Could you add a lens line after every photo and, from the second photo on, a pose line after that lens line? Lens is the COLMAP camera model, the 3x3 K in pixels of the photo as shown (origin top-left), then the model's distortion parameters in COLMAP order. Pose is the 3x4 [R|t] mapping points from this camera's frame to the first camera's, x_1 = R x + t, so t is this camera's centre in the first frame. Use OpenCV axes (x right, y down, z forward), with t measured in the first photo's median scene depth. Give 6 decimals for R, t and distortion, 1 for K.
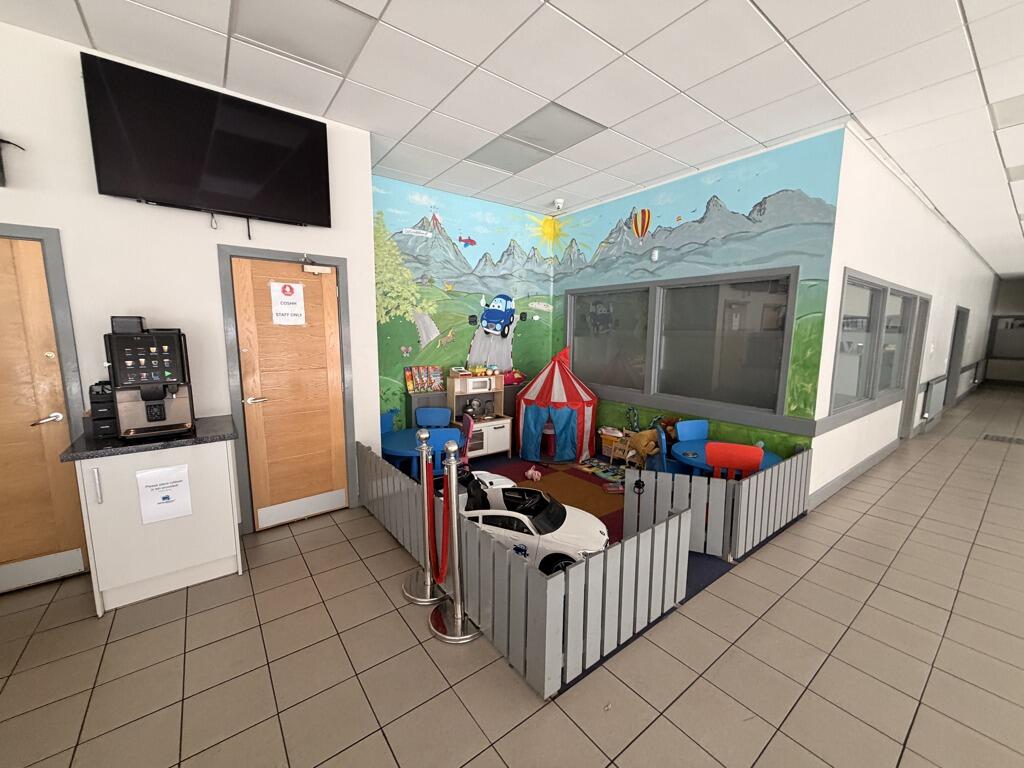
lens RADIAL K [[406.1, 0, 512.0], [0, 406.1, 384.0], [0, 0, 1]] dist [0.000228, -0.000048]
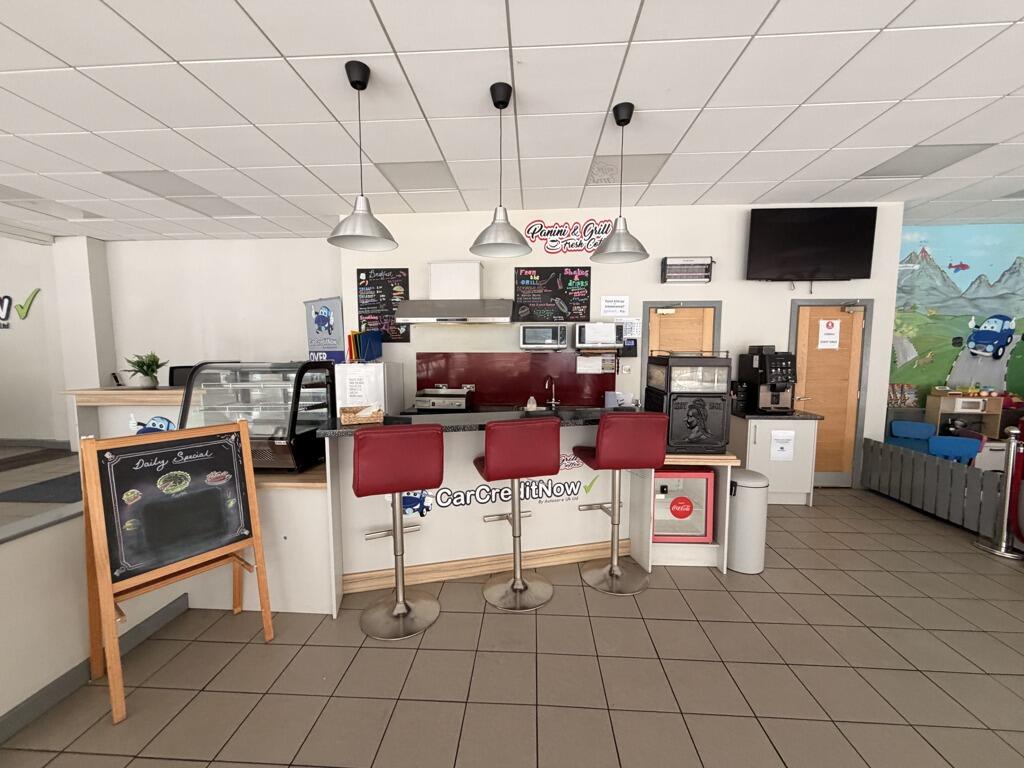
lens RADIAL K [[406.1, 0, 512.0], [0, 406.1, 384.0], [0, 0, 1]] dist [0.000228, -0.000048]
pose [[0.755186, 0.051199, -0.653508, -0.282860], [-0.083050, 0.996384, -0.017910, 0.062697], [0.650228, 0.067799, 0.756708, -0.519535]]
